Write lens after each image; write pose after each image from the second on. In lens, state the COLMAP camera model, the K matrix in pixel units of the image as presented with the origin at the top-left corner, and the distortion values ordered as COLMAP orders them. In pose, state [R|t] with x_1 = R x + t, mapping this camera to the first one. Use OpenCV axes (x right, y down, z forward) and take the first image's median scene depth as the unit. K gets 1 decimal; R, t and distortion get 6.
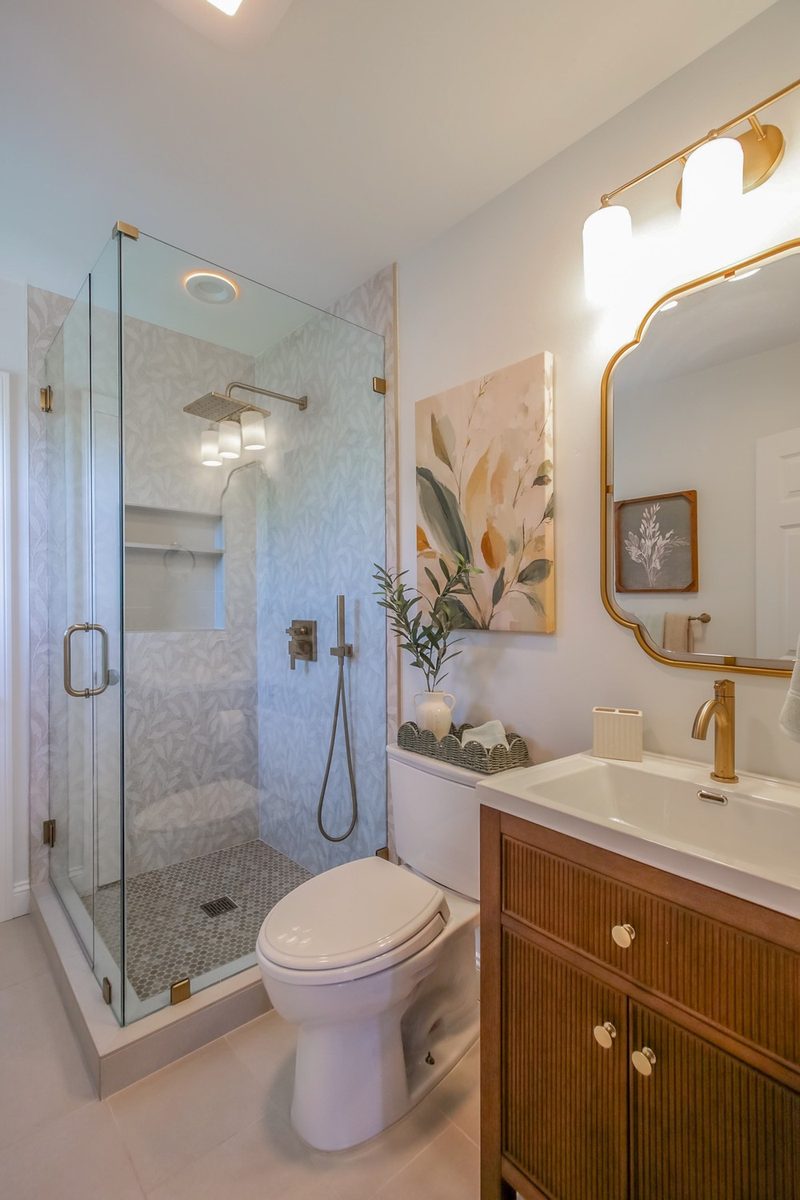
lens RADIAL K [[549.0, 0, 376.5], [0, 549.0, 611.0], [0, 0, 1]] dist [0.002686, 0.002024]
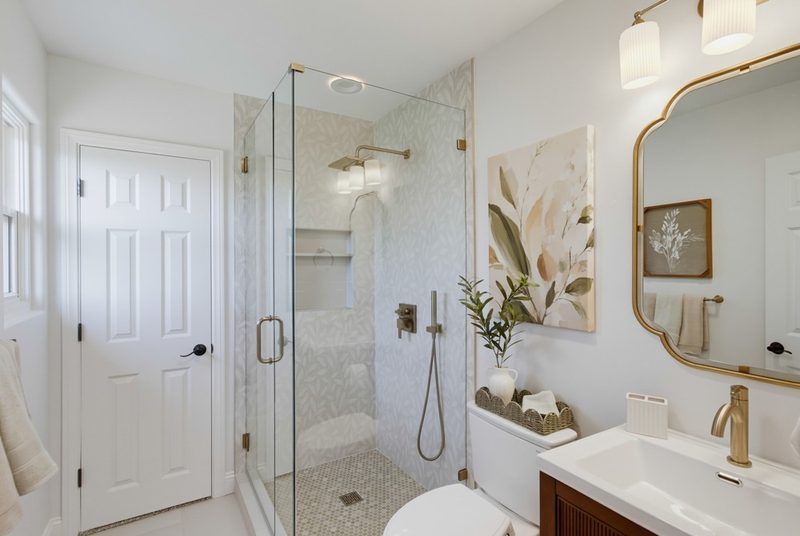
lens RADIAL K [[385.5, 0, 389.7], [0, 385.5, 273.3], [0, 0, 1]] dist [0.008170, 0.001475]
pose [[0.986889, 0.001445, -0.161394, -0.017451], [-0.001170, 0.999998, 0.001796, -0.085910], [0.161396, -0.001584, 0.986888, -0.018690]]
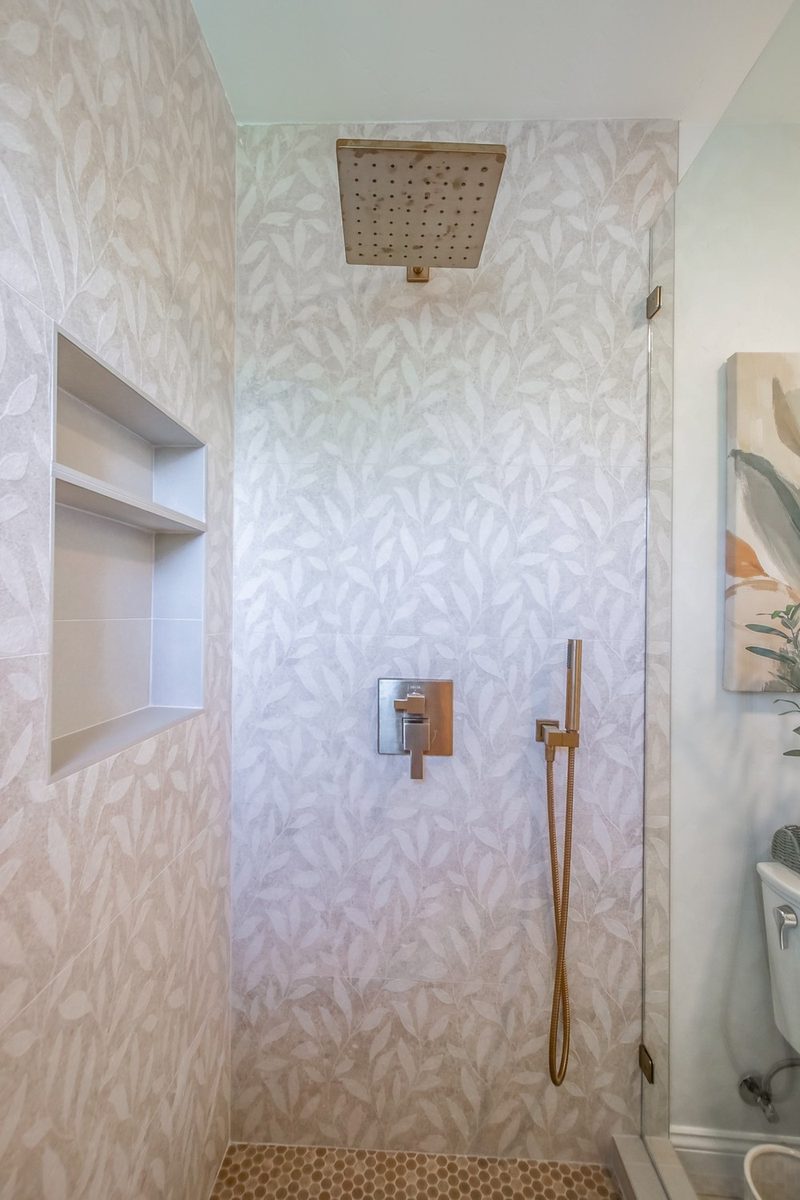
lens RADIAL K [[549.0, 0, 394.8], [0, 549.0, 608.7], [0, 0, 1]] dist [0.002686, 0.002024]
pose [[0.684623, 0.013645, 0.728769, -0.696448], [-0.011285, 0.999903, -0.008119, -0.061321], [-0.728810, -0.002666, 0.684711, 0.853644]]
